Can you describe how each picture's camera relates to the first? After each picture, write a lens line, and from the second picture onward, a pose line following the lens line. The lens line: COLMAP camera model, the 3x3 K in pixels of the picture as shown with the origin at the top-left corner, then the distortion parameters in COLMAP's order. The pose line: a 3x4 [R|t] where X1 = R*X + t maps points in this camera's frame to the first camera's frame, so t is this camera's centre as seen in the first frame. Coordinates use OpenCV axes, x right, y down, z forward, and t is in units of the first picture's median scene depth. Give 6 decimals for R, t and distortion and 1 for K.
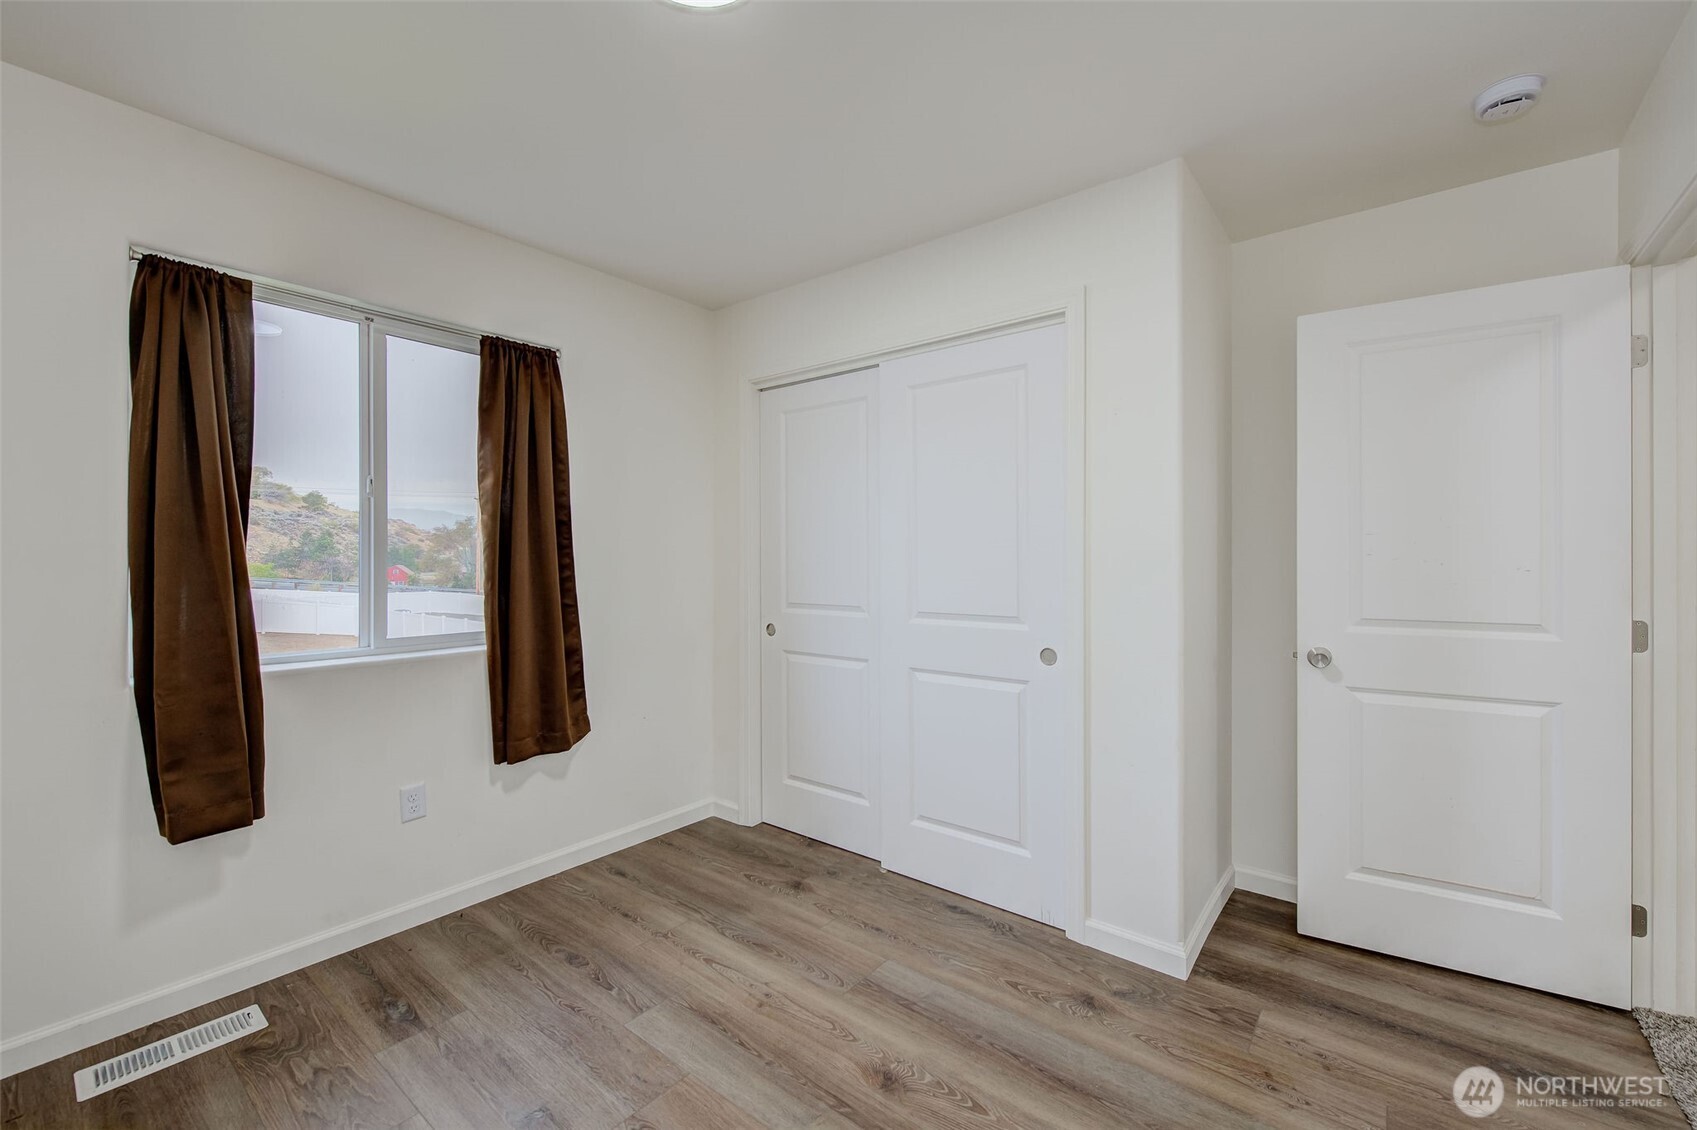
lens RADIAL K [[690.8, 0, 849.3], [0, 690.8, 556.7], [0, 0, 1]] dist [0.000708, -0.000059]
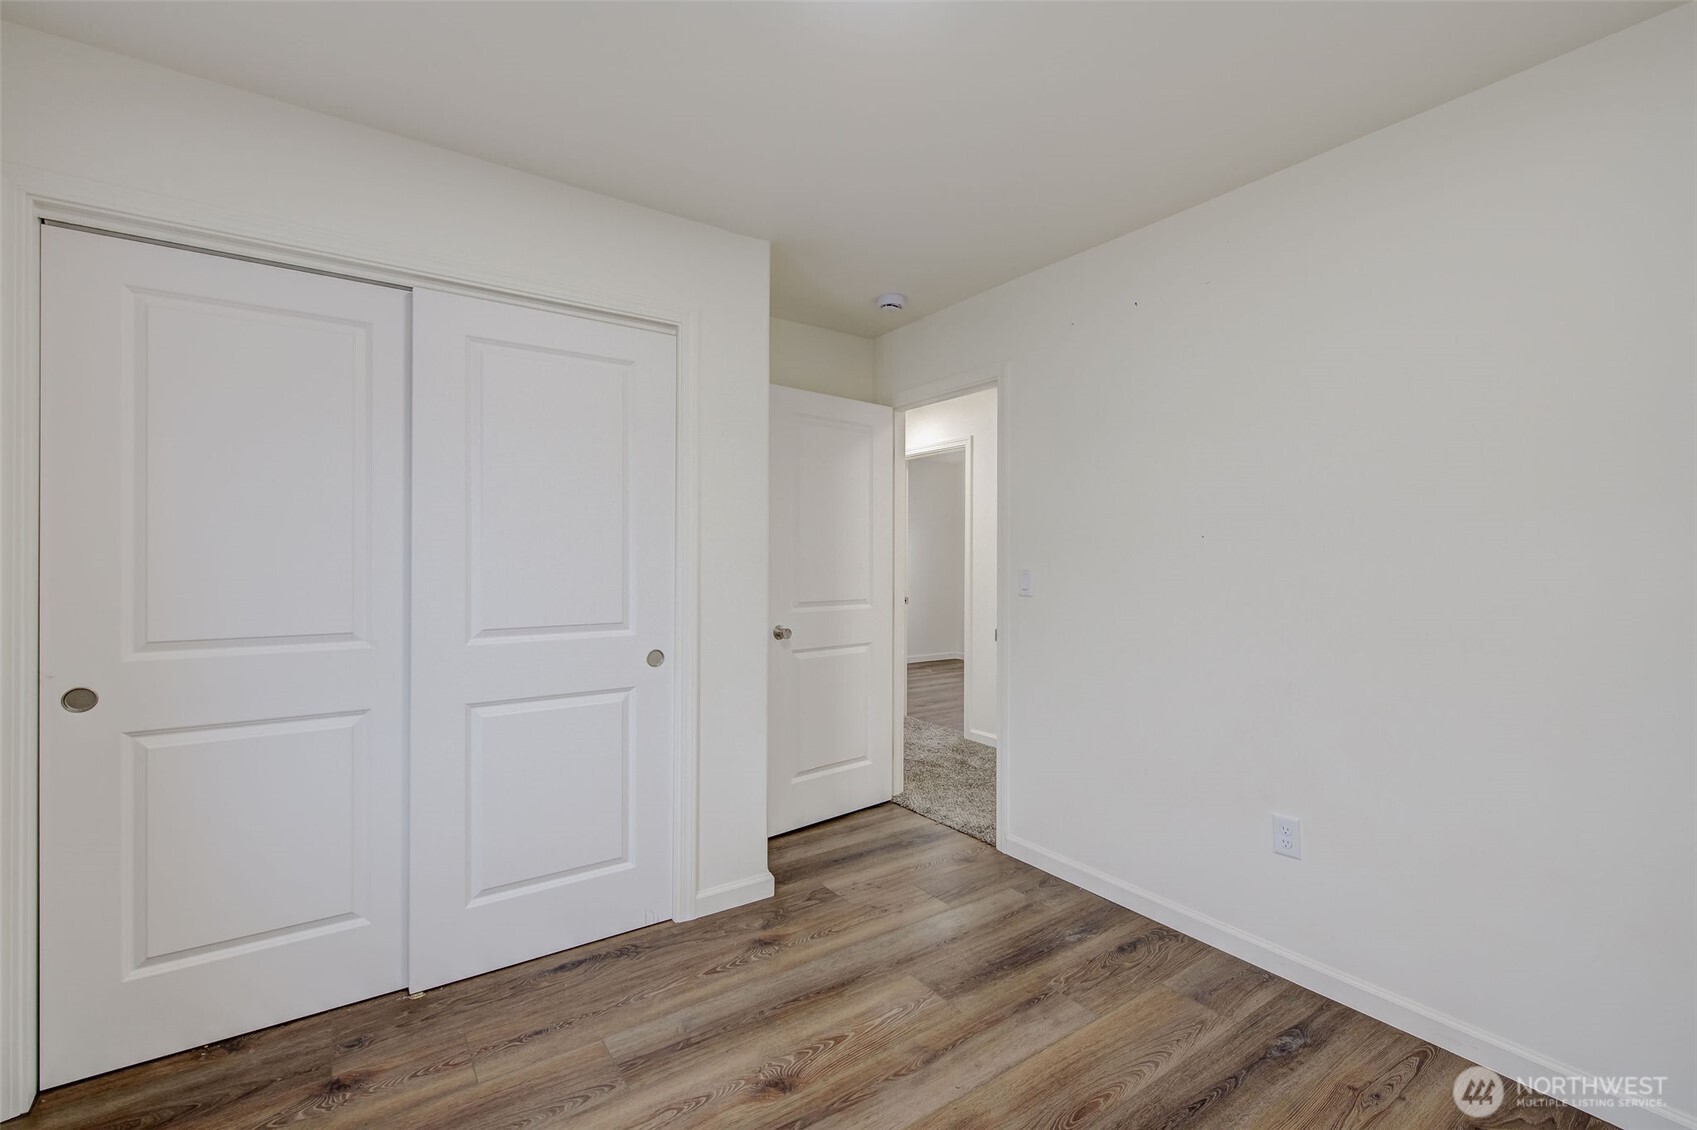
lens RADIAL K [[718.8, 0, 846.6], [0, 718.8, 559.0], [0, 0, 1]] dist [-0.002474, -0.000828]
pose [[0.296261, 0.005679, 0.955090, -0.605909], [-0.001494, 0.999984, -0.005483, 0.004443], [-0.955106, 0.000197, 0.296265, 0.401949]]
